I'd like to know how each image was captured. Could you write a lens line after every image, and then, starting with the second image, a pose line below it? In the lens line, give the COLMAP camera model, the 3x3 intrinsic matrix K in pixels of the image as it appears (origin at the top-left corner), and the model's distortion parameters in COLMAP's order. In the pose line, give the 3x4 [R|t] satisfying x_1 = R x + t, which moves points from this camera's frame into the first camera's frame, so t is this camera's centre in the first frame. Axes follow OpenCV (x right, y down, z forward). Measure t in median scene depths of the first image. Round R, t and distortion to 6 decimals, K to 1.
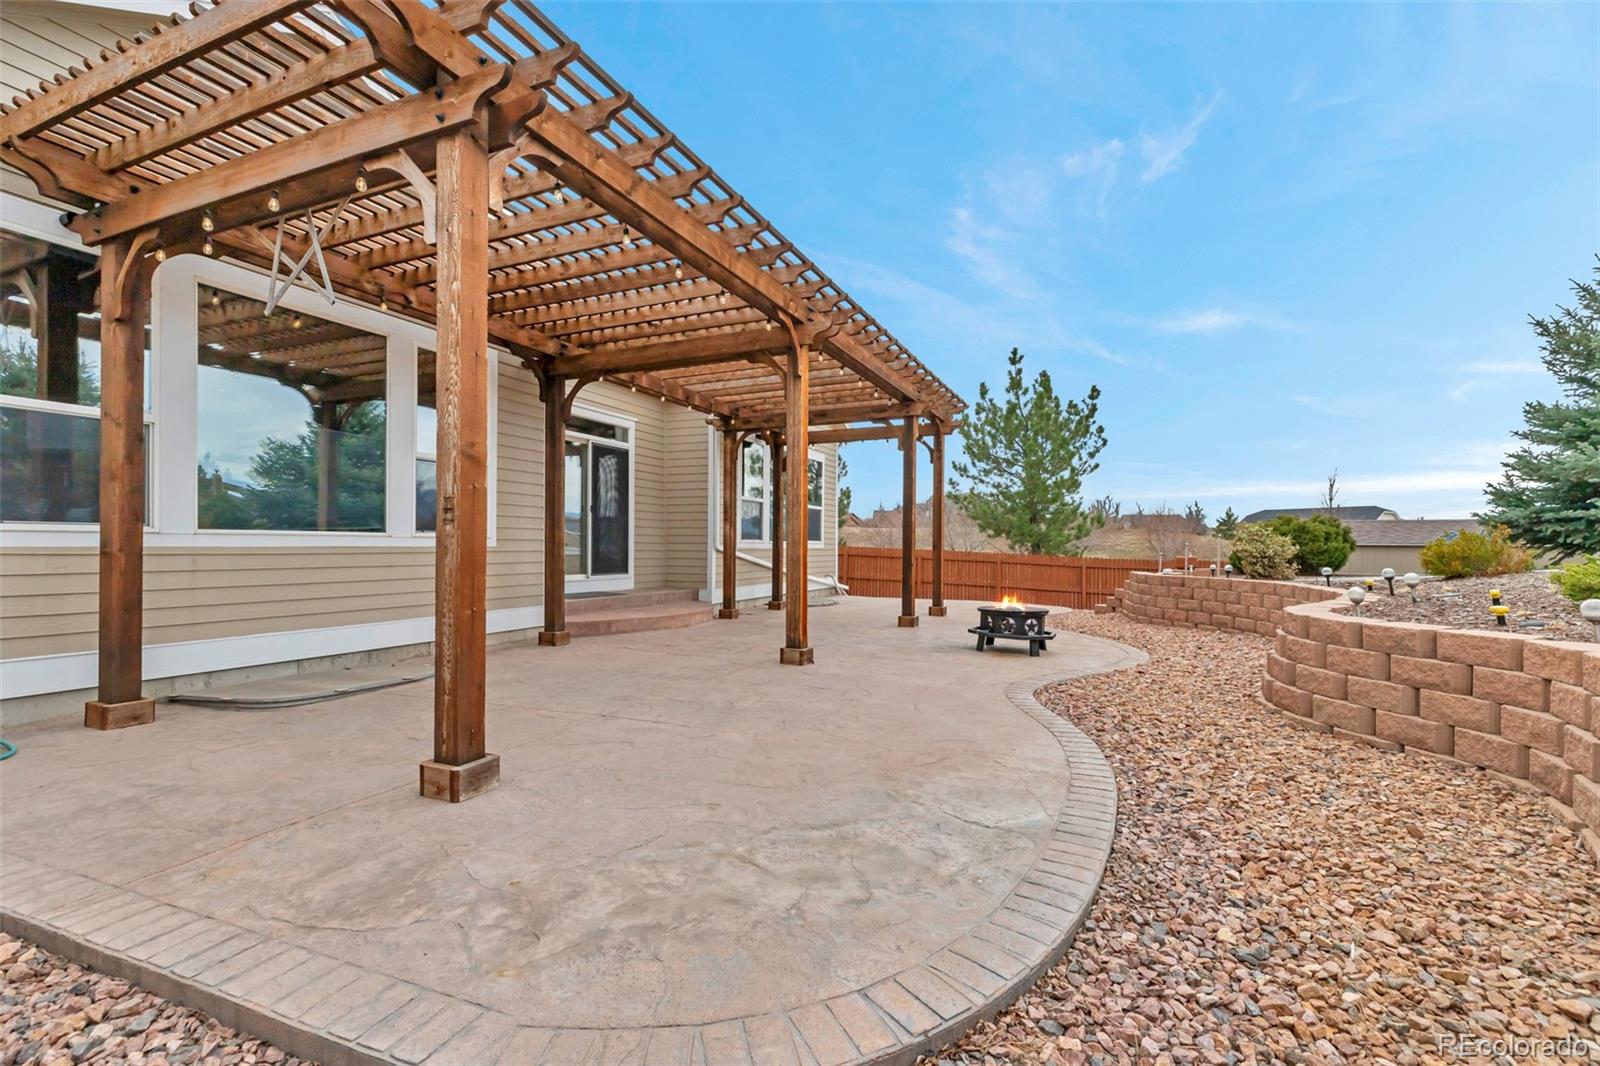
lens RADIAL K [[728.8, 0, 797.5], [0, 728.8, 549.2], [0, 0, 1]] dist [0.000744, -0.000420]
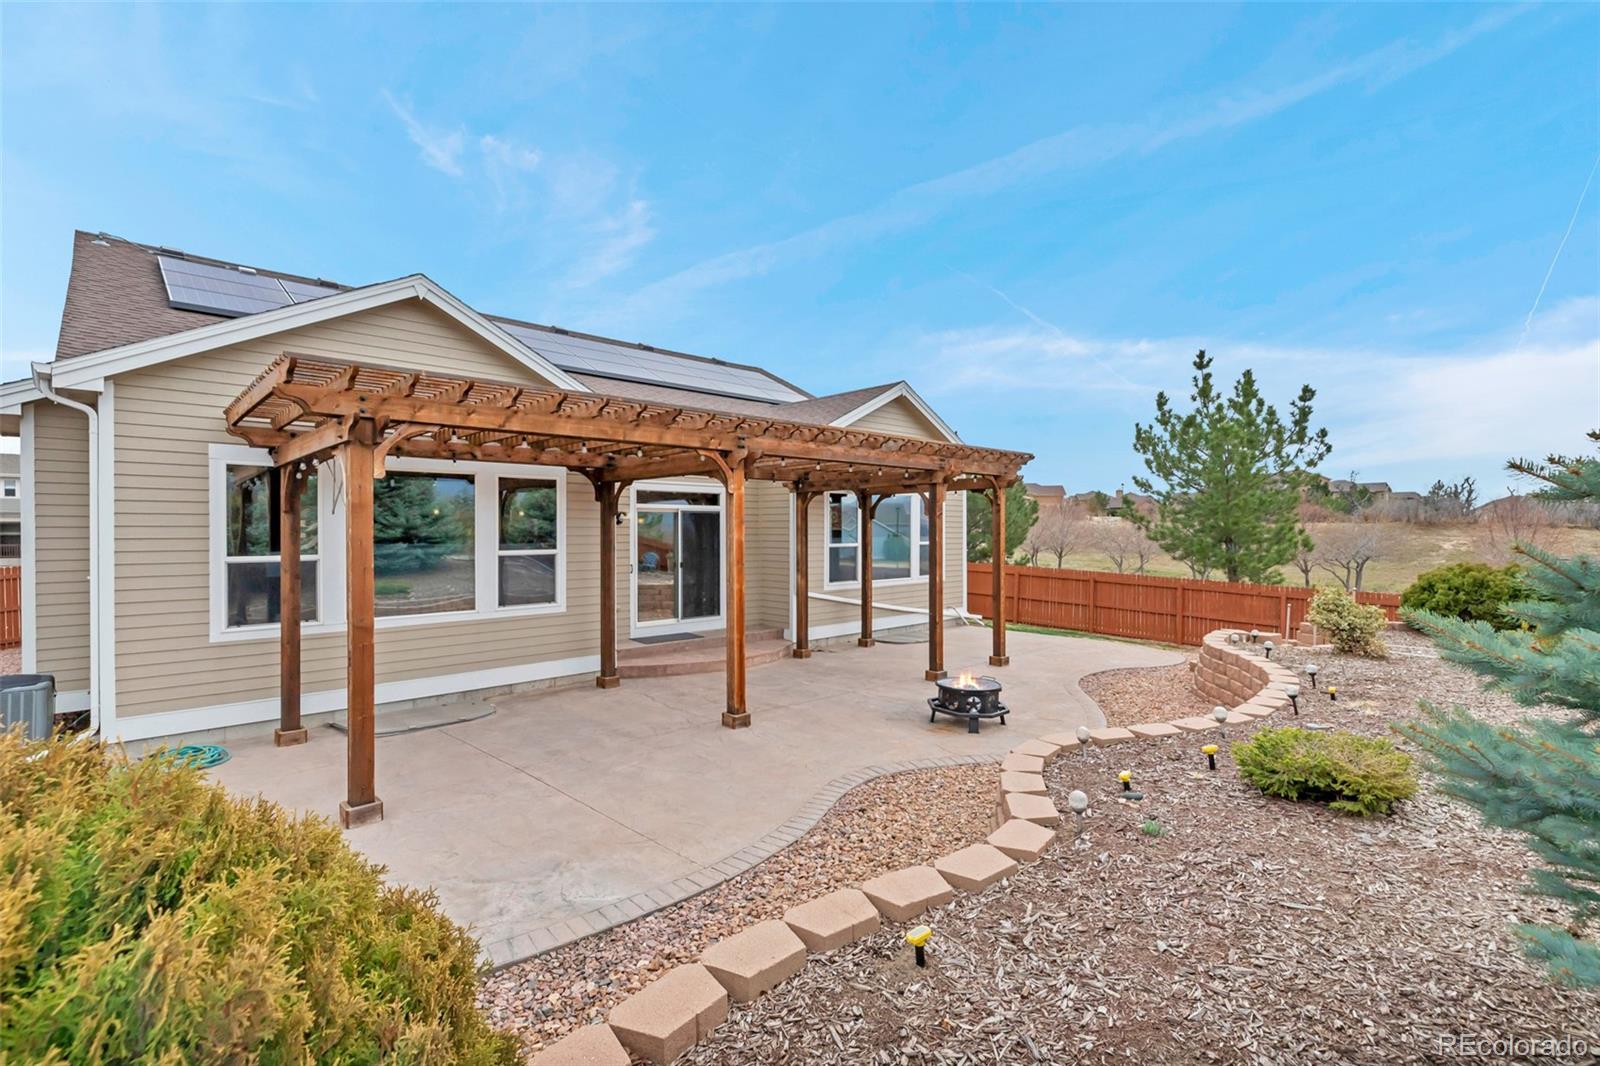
lens RADIAL K [[728.6, 0, 792.9], [0, 728.6, 534.4], [0, 0, 1]] dist [0.004654, -0.000050]
pose [[0.926223, -0.005437, -0.376938, 0.384272], [0.005305, 0.999985, -0.001389, -0.113540], [0.376940, -0.000713, 0.926238, -0.070526]]
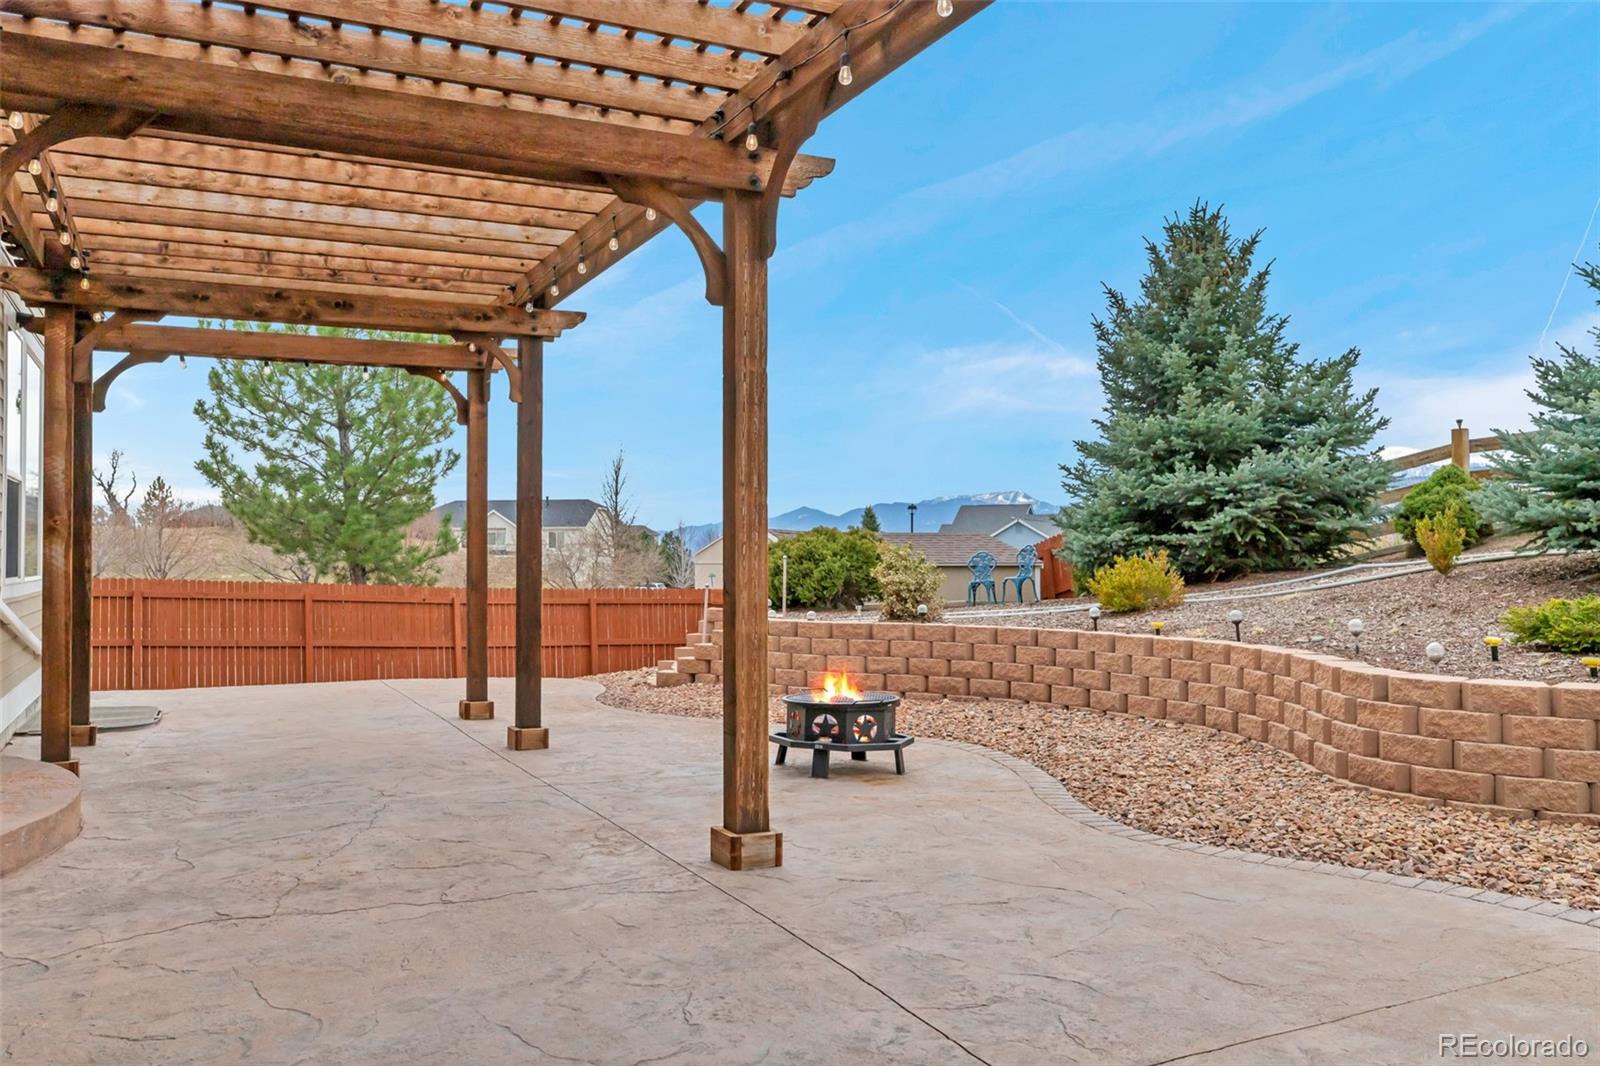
lens RADIAL K [[1220.6, 0, 799.3], [0, 1220.6, 534.9], [0, 0, 1]] dist [-0.008008, -0.004085]
pose [[0.645752, 0.005504, 0.763528, -0.392423], [0.009746, 0.999833, -0.015450, -0.028908], [-0.763485, 0.017418, 0.645590, 0.311672]]
